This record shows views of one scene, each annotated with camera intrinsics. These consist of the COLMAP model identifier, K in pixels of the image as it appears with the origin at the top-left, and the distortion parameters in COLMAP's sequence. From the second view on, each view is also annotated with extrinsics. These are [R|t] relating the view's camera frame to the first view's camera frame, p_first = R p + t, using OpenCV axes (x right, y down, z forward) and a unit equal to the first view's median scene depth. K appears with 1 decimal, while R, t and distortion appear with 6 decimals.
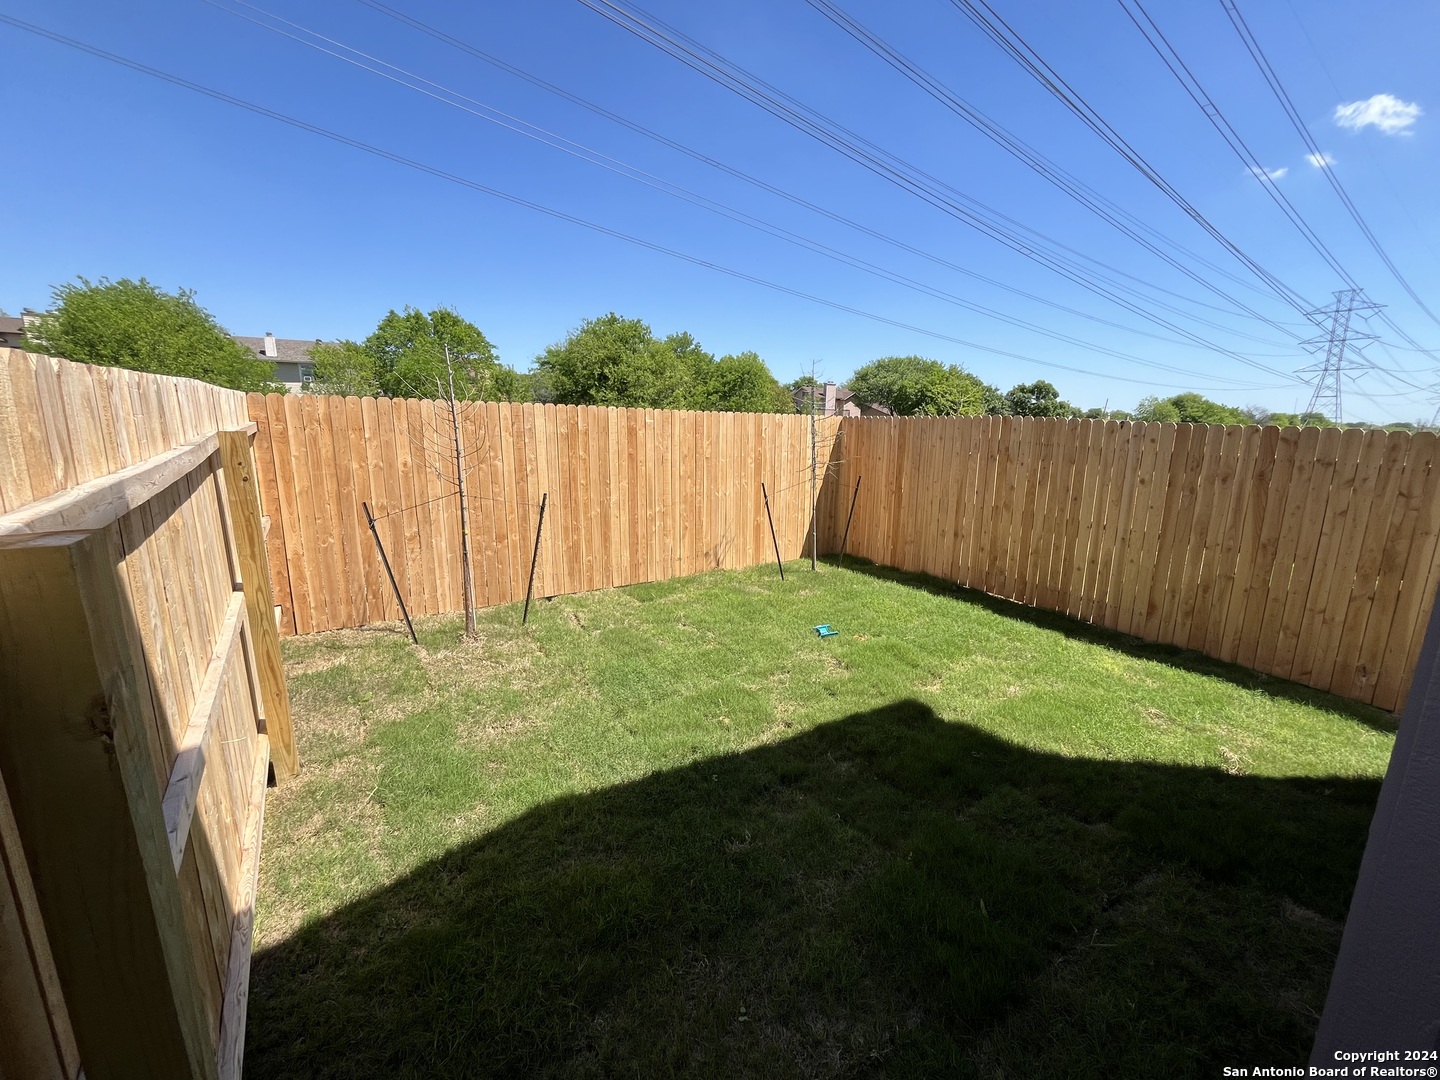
lens RADIAL K [[579.2, 0, 715.2], [0, 579.2, 540.7], [0, 0, 1]] dist [-0.002242, -0.000309]
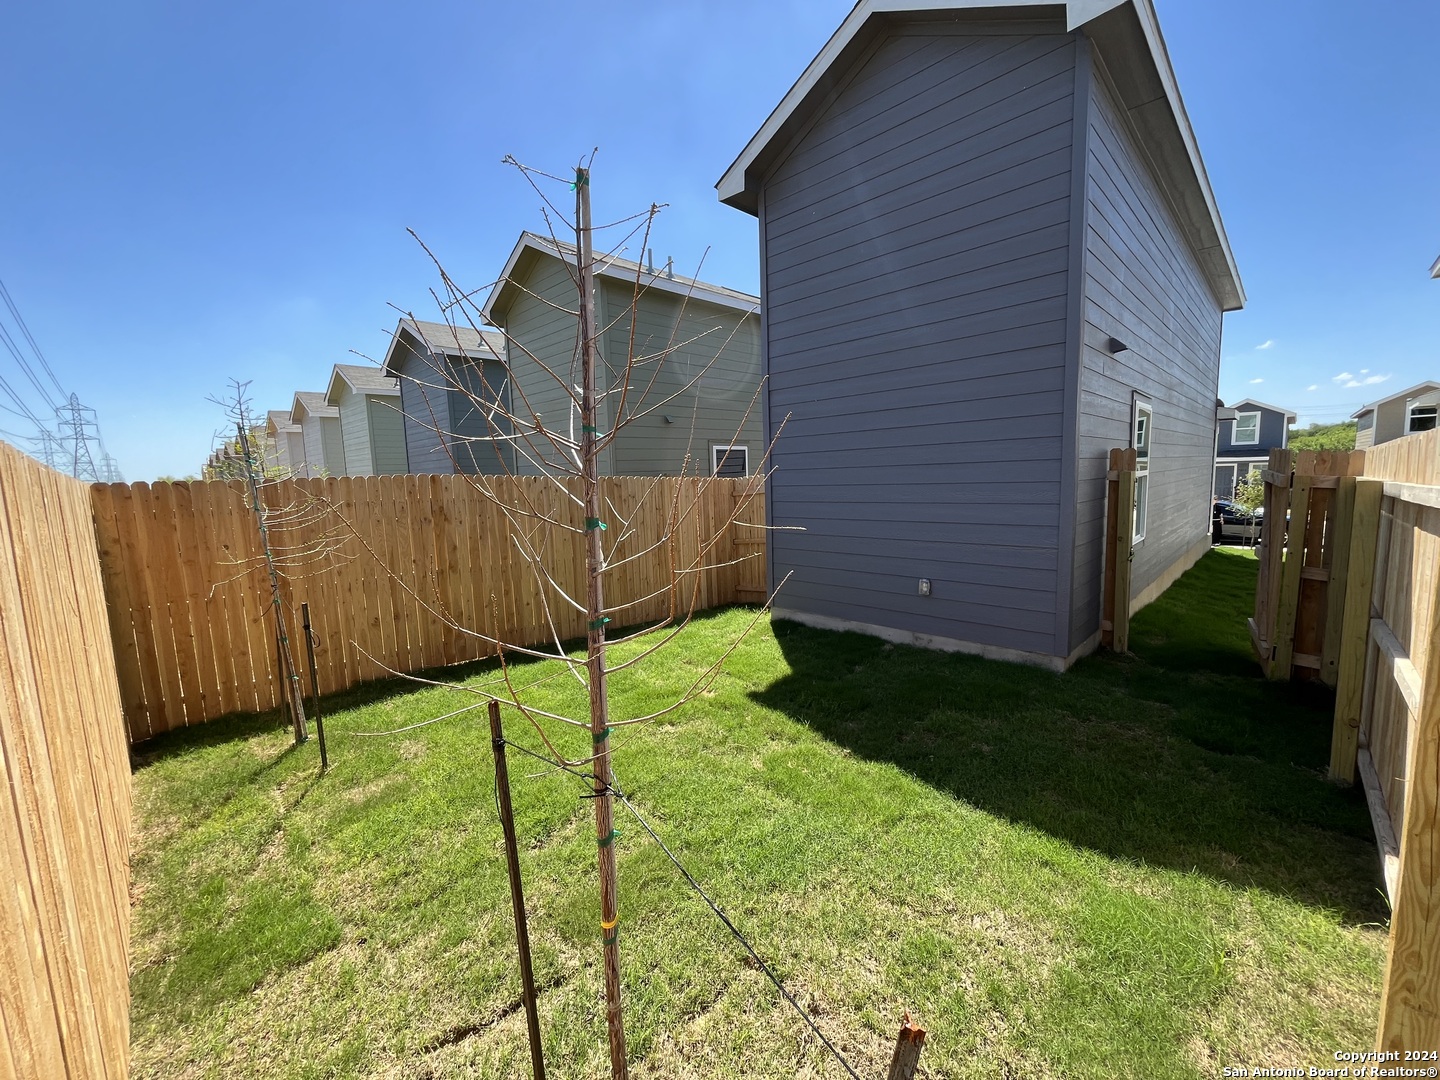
lens RADIAL K [[579.2, 0, 715.2], [0, 579.2, 540.7], [0, 0, 1]] dist [-0.002242, -0.000309]
pose [[-0.176756, -0.117107, 0.977263, -0.555341], [0.231871, 0.959997, 0.156976, -0.169959], [-0.956553, 0.254346, -0.142532, 0.799796]]
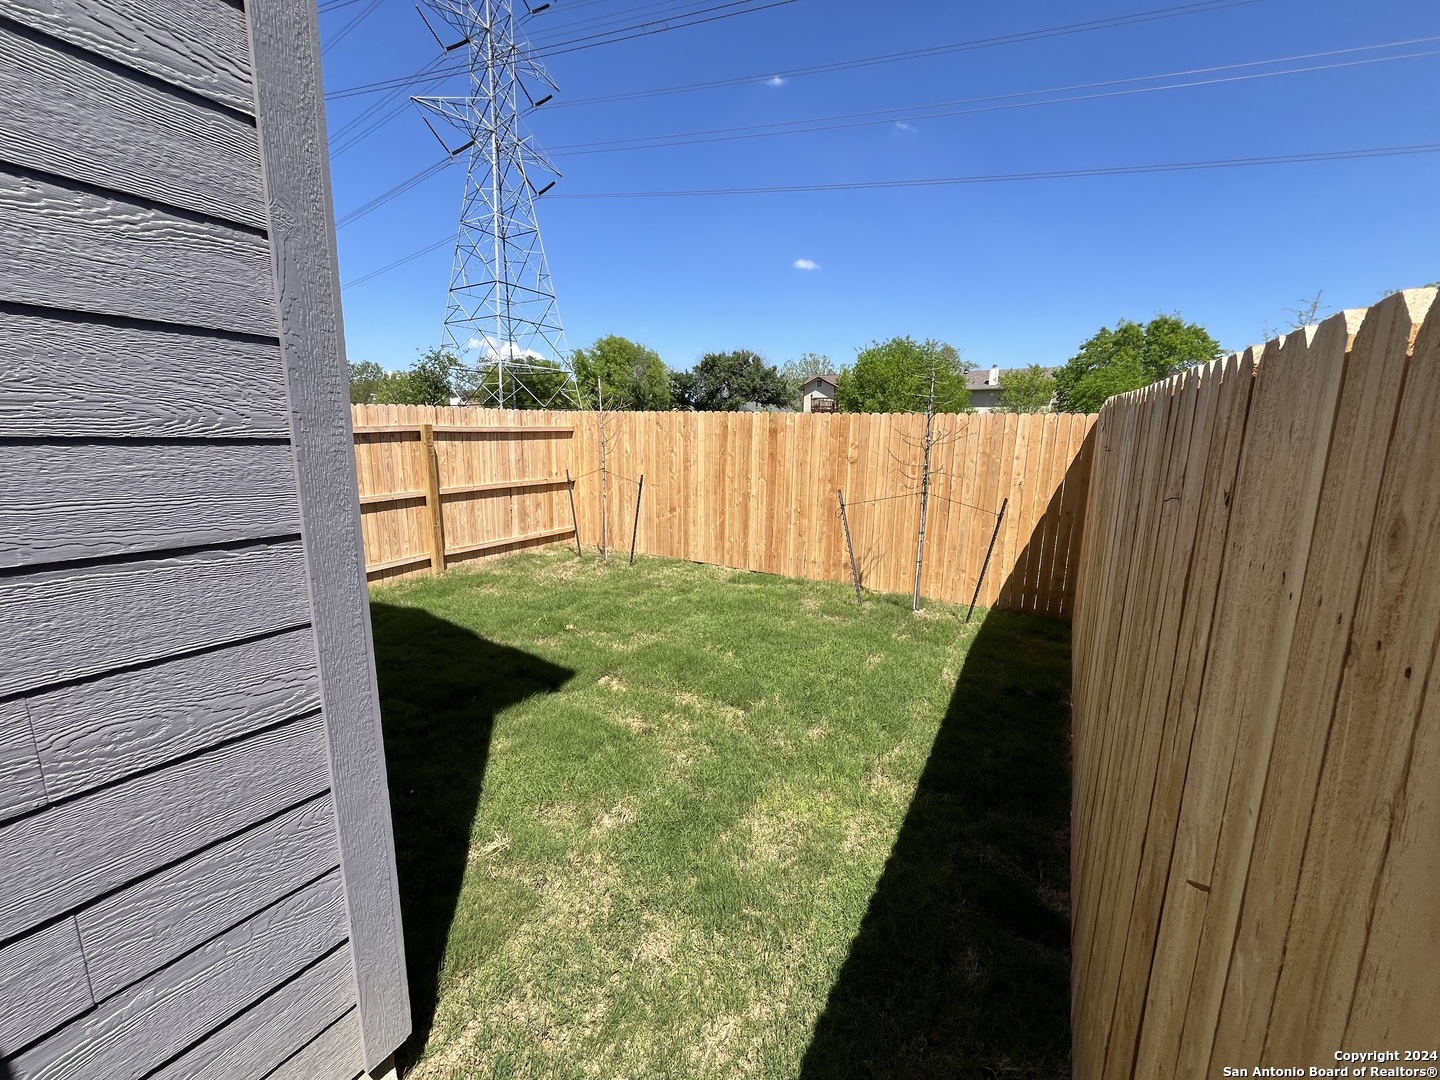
lens RADIAL K [[579.2, 0, 715.2], [0, 579.2, 540.7], [0, 0, 1]] dist [-0.002242, -0.000309]
pose [[0.407875, 0.158968, -0.899093, 0.944264], [-0.192443, 0.977573, 0.085542, -0.070711], [0.892527, 0.138133, 0.429319, 0.517067]]
